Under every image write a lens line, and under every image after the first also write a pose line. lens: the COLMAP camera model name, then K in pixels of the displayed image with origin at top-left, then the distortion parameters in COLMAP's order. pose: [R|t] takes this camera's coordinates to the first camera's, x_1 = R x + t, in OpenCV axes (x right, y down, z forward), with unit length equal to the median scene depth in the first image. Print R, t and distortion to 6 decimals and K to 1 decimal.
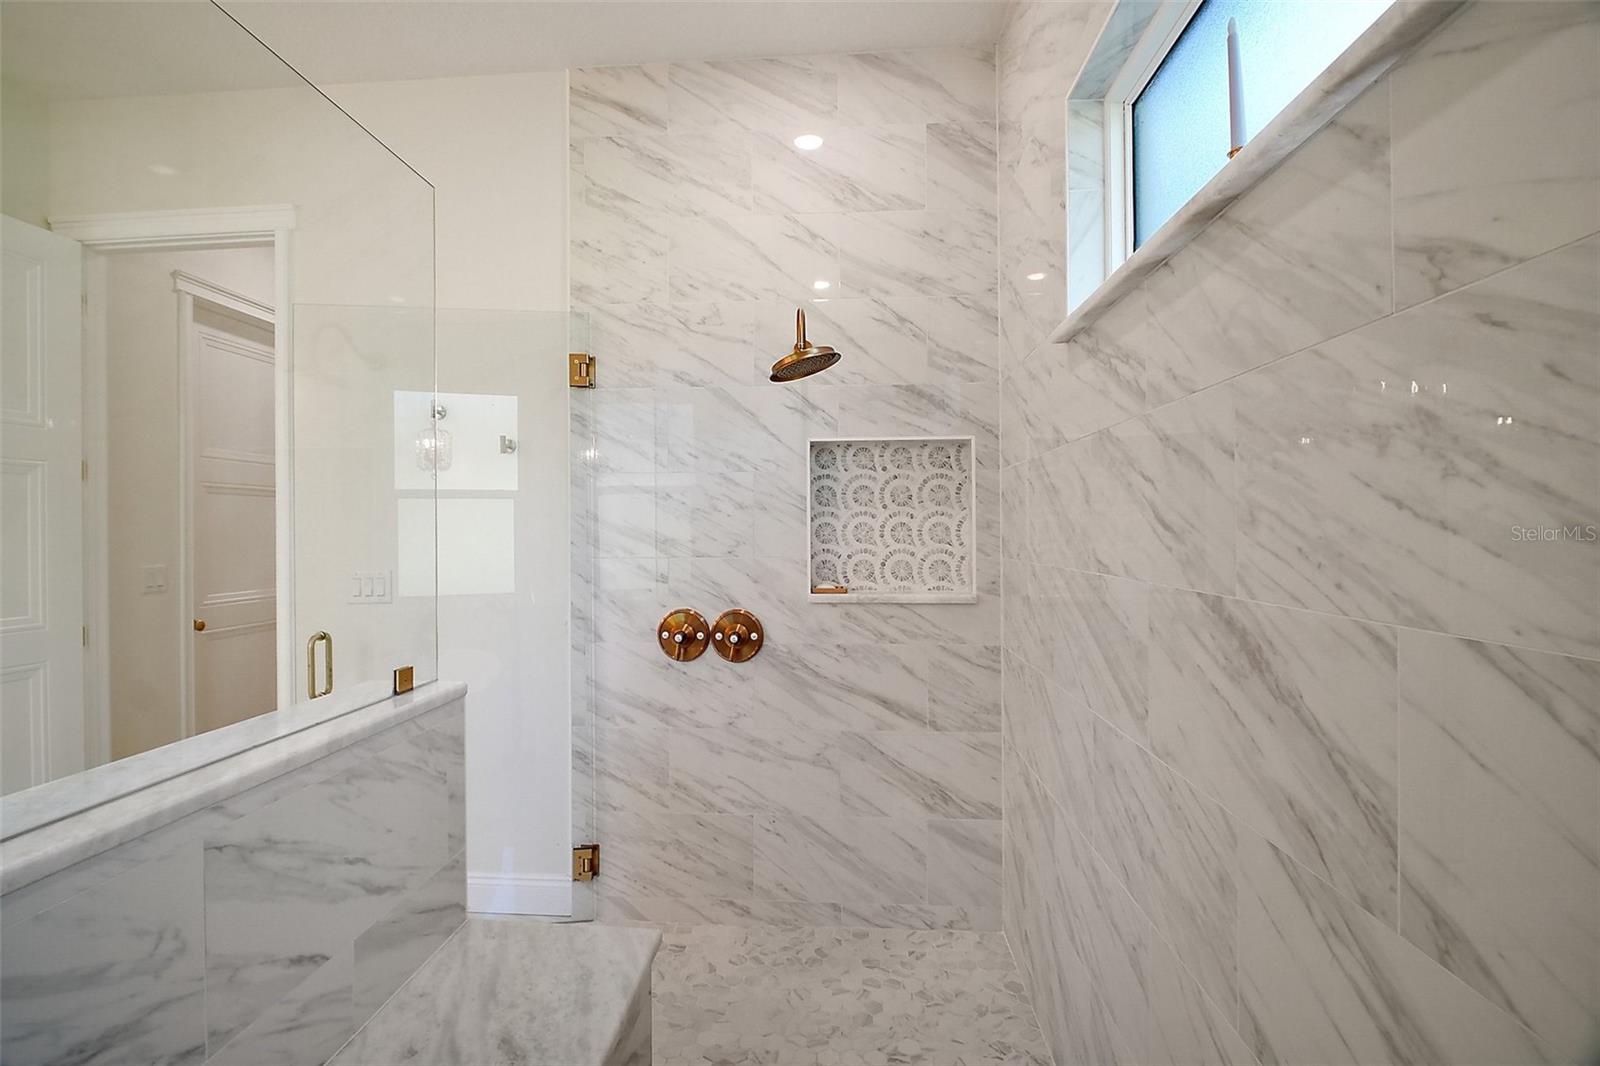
lens RADIAL K [[745.7, 0, 790.6], [0, 745.7, 531.5], [0, 0, 1]] dist [0.003658, -0.000546]
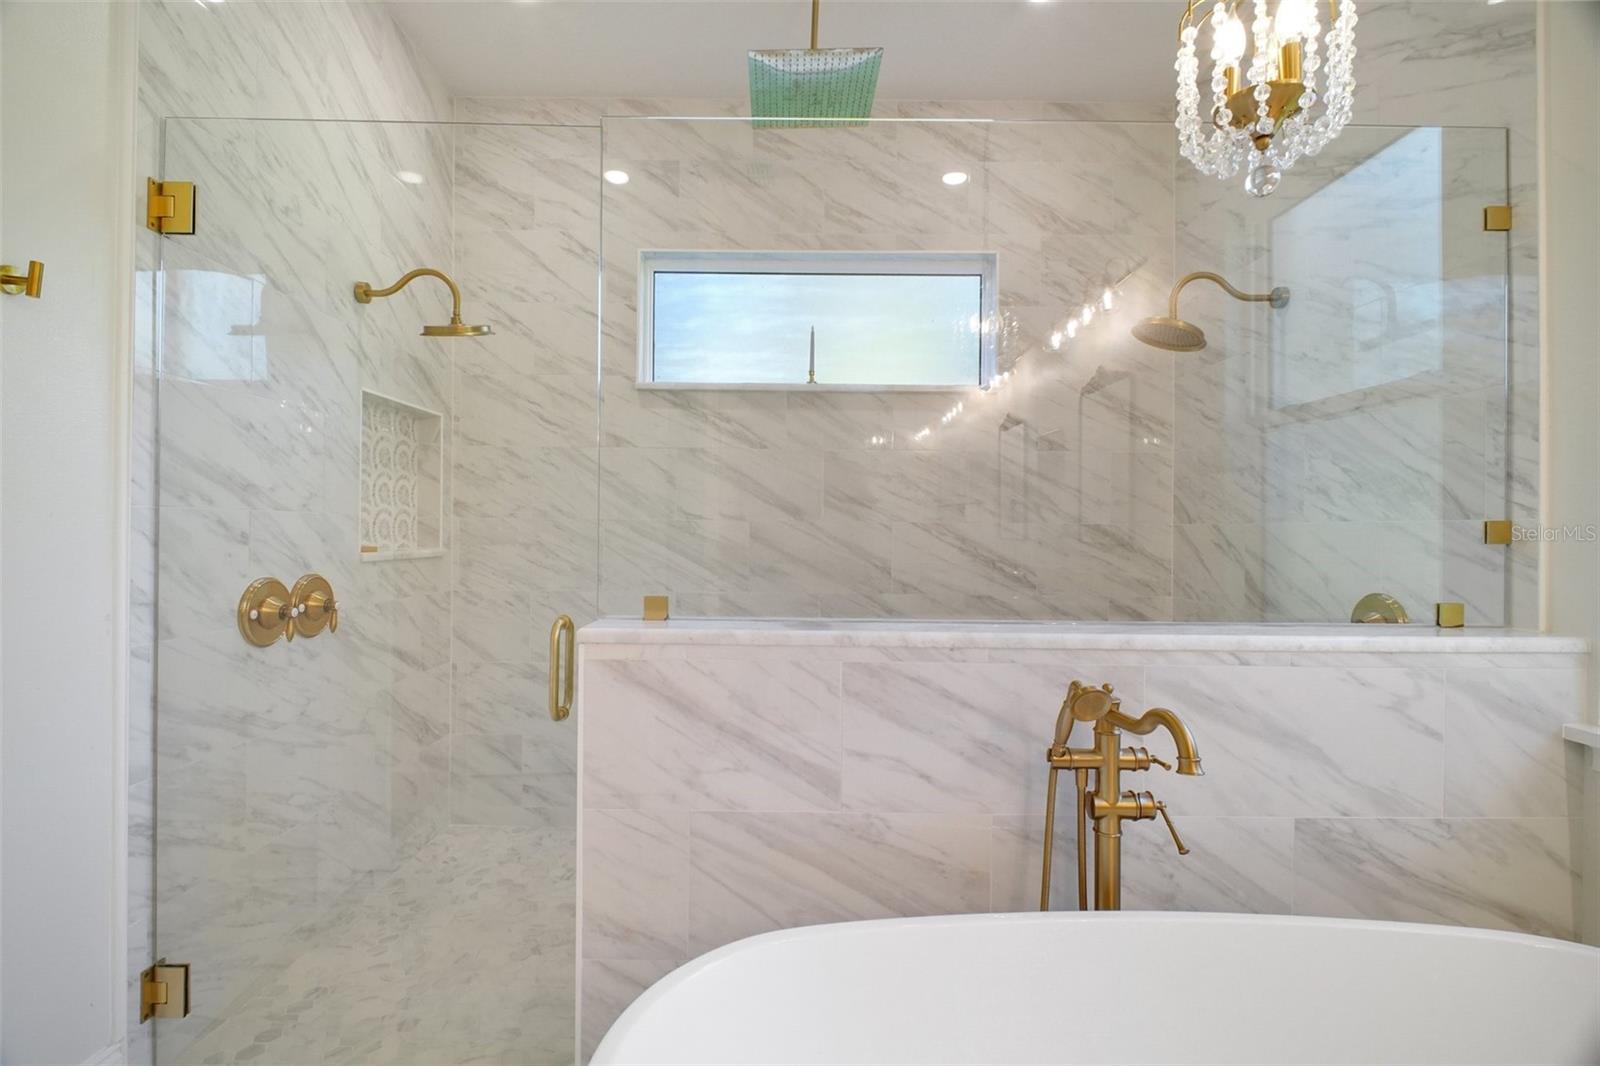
lens RADIAL K [[745.7, 0, 793.9], [0, 745.7, 528.9], [0, 0, 1]] dist [0.003658, -0.000546]
pose [[-0.077121, 0.005285, 0.997008, -0.945475], [-0.008600, 0.999945, -0.005965, 0.054019], [-0.996985, -0.009034, -0.077071, 0.522438]]
